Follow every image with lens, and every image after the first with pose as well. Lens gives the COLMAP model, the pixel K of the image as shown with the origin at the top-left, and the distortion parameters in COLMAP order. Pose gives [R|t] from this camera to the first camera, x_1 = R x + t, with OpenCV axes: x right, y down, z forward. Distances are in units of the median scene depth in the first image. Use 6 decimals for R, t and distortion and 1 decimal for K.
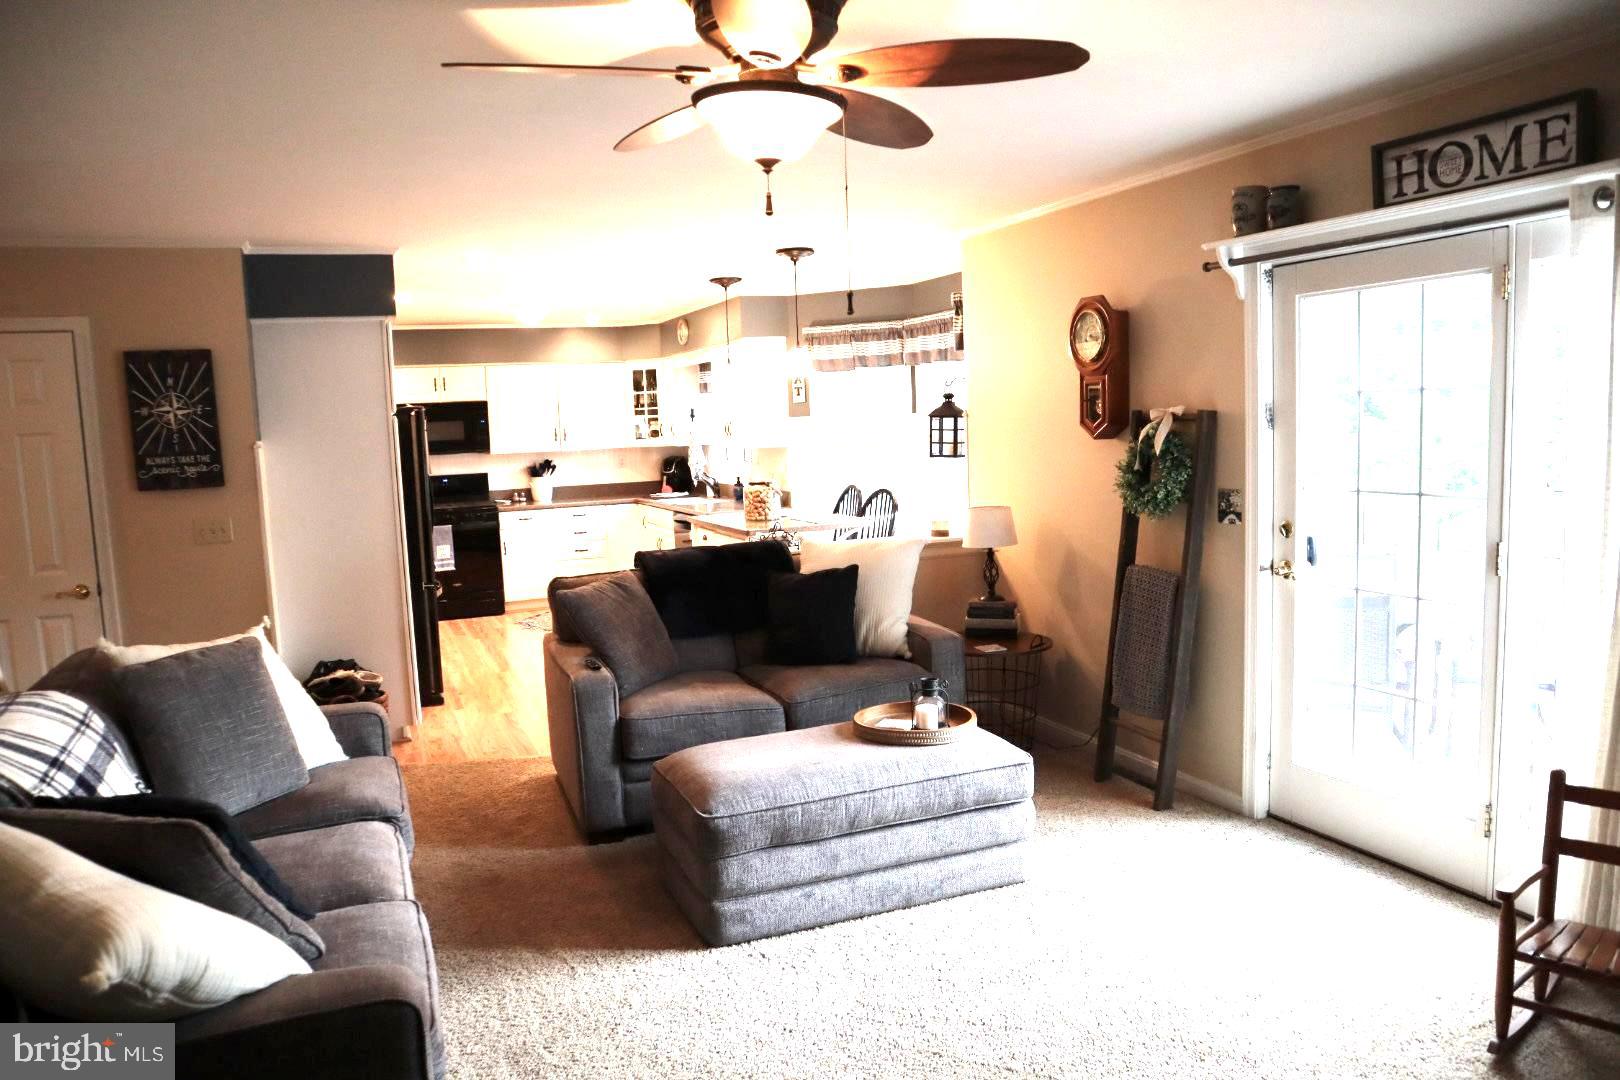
lens RADIAL K [[1128.2, 0, 808.3], [0, 1128.2, 556.3], [0, 0, 1]] dist [-0.112352, 0.059455]
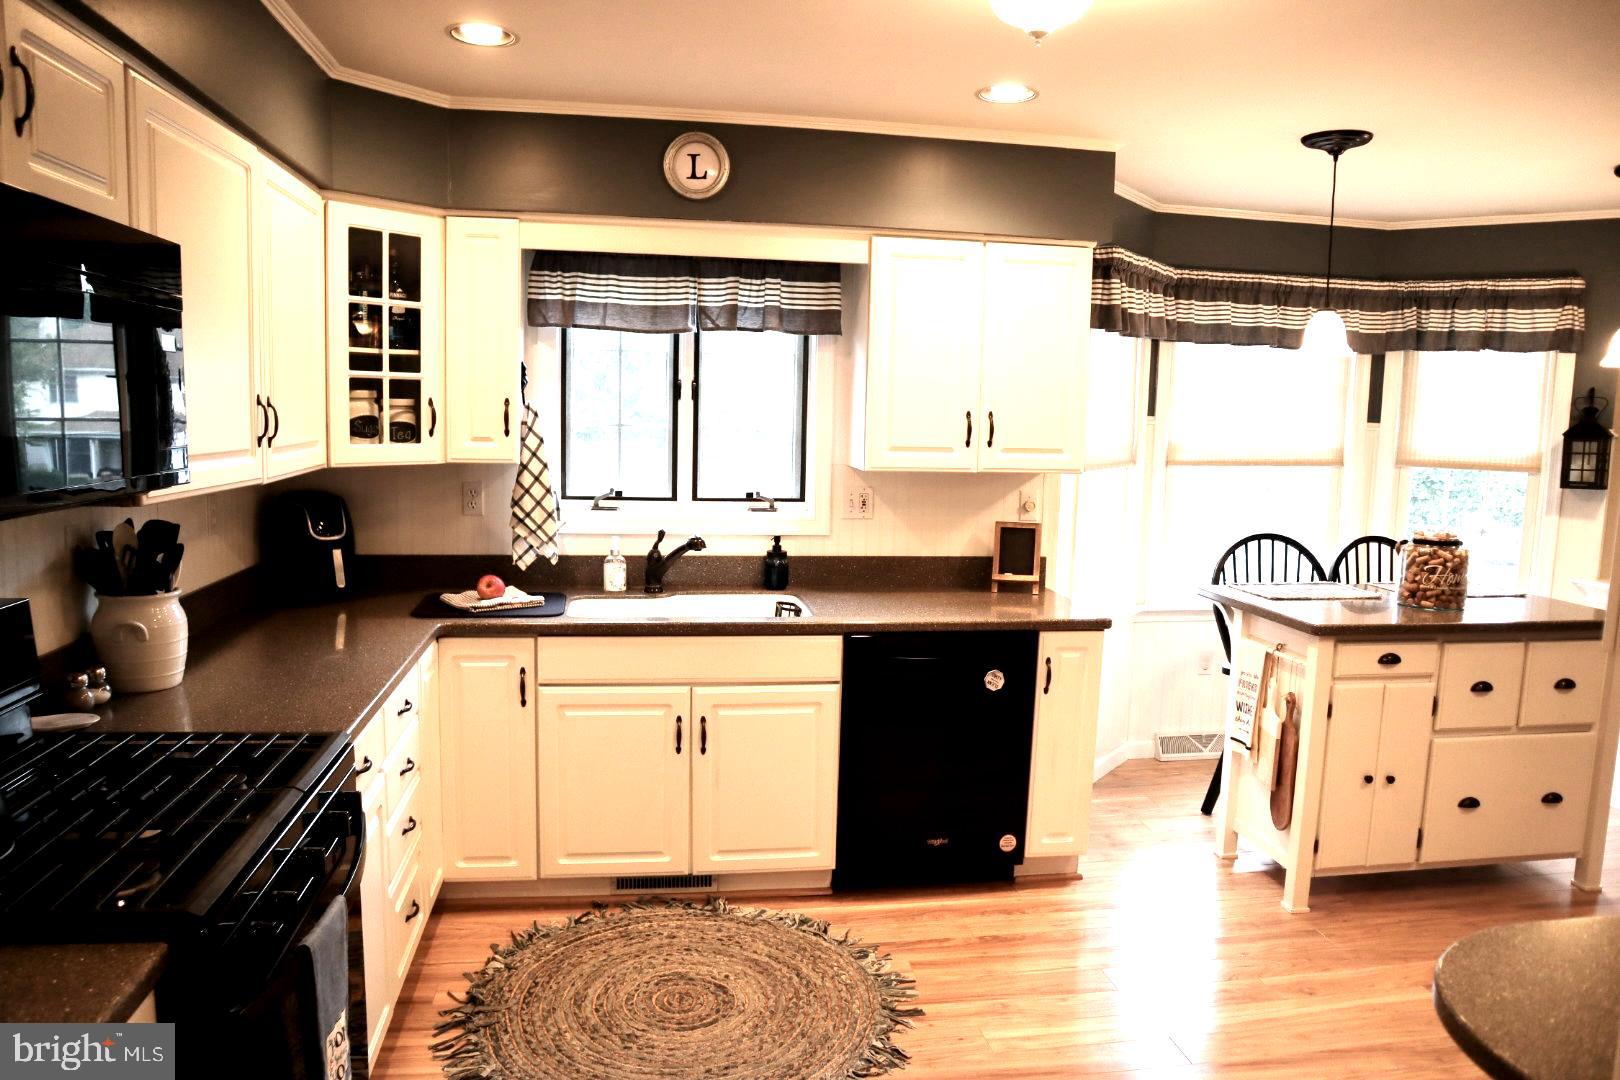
lens RADIAL K [[1128.2, 0, 808.3], [0, 1128.2, 556.3], [0, 0, 1]] dist [-0.112352, 0.059455]
pose [[0.225782, -0.079788, 0.970905, -0.441413], [0.087774, 0.994253, 0.061295, -0.081247], [-0.970216, 0.071381, 0.231487, 0.816209]]
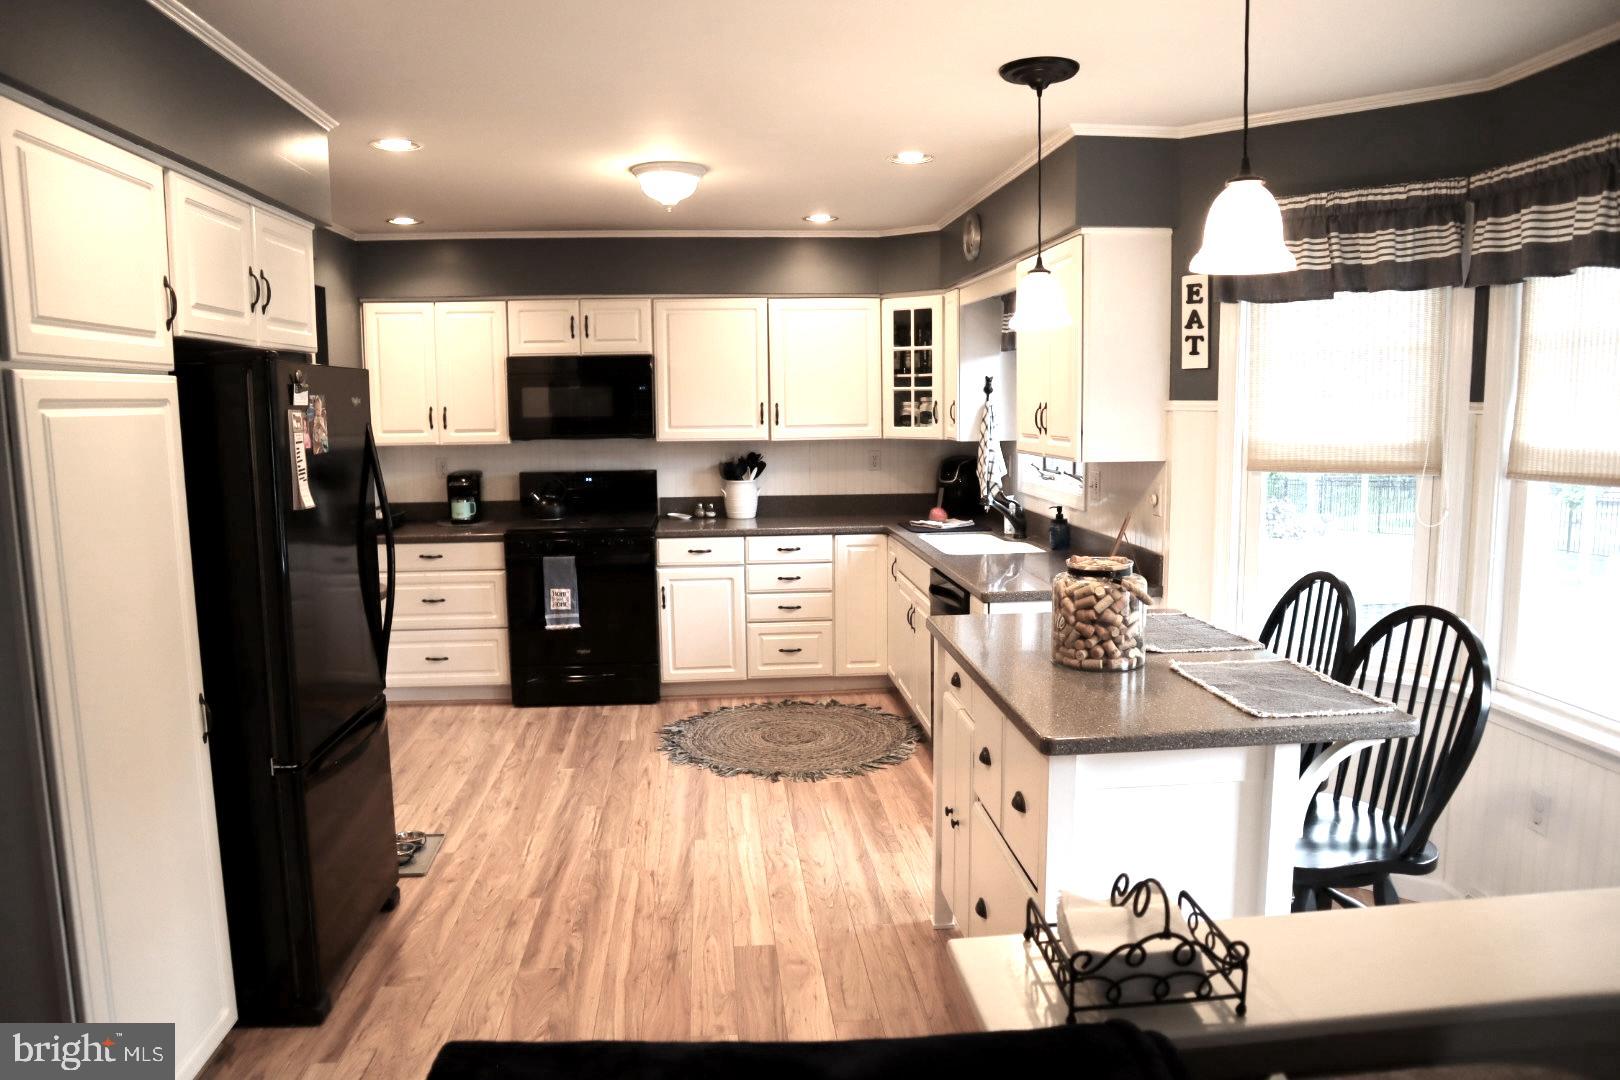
lens RADIAL K [[1128.2, 0, 808.3], [0, 1128.2, 556.3], [0, 0, 1]] dist [-0.112352, 0.059455]
pose [[0.954364, 0.069743, -0.290389, -0.017700], [-0.063138, 0.997490, 0.032066, -0.051922], [0.291897, -0.012268, 0.956371, 0.417647]]
